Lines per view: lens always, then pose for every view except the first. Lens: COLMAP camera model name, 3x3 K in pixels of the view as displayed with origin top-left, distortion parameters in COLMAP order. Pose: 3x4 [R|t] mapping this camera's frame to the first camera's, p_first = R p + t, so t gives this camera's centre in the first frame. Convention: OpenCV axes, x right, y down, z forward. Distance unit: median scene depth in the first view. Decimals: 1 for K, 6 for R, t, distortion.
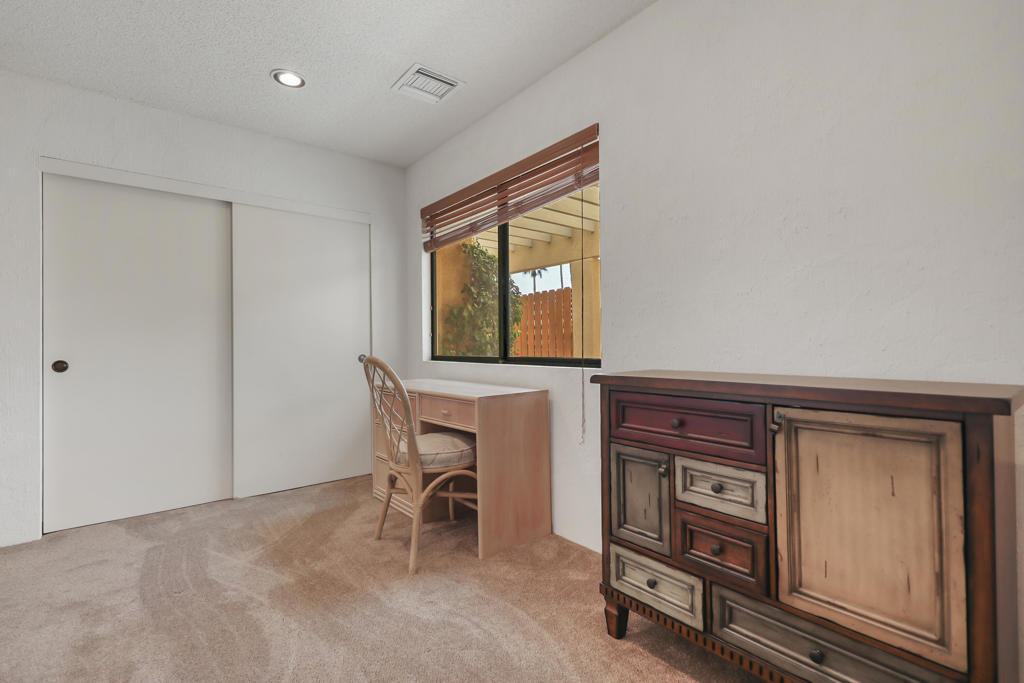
lens RADIAL K [[489.6, 0, 511.0], [0, 489.6, 339.6], [0, 0, 1]] dist [0.000938, 0.000198]
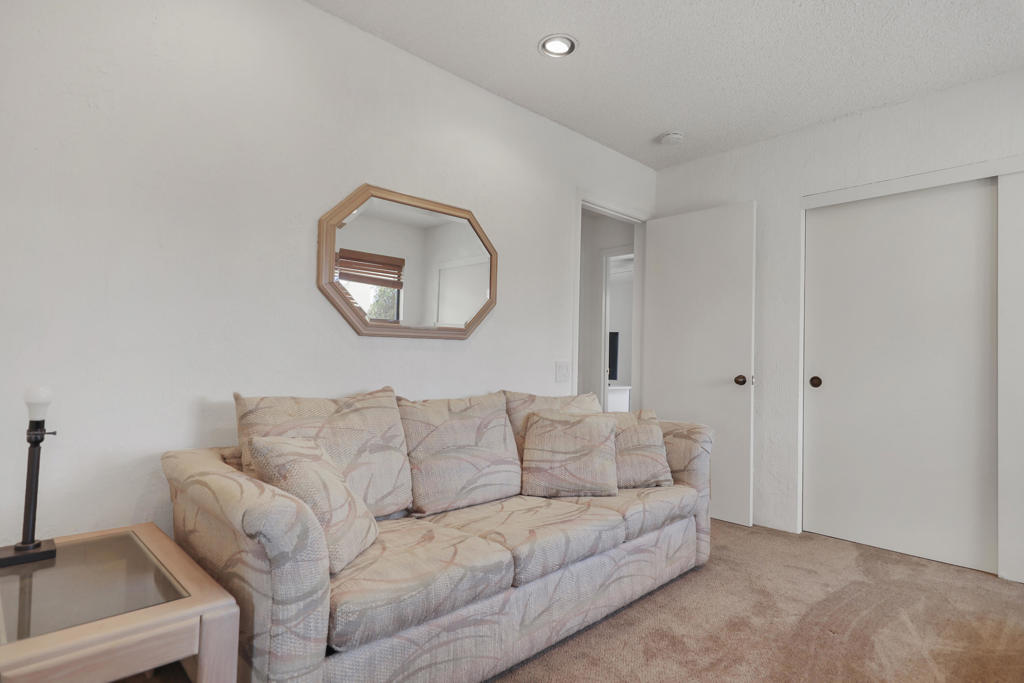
lens RADIAL K [[537.3, 0, 511.6], [0, 537.3, 342.3], [0, 0, 1]] dist [0.004249, 0.000467]
pose [[0.060401, -0.017682, -0.998018, 0.255374], [-0.012187, 0.999756, -0.018450, -0.003308], [0.998100, 0.013277, 0.060170, 0.270039]]
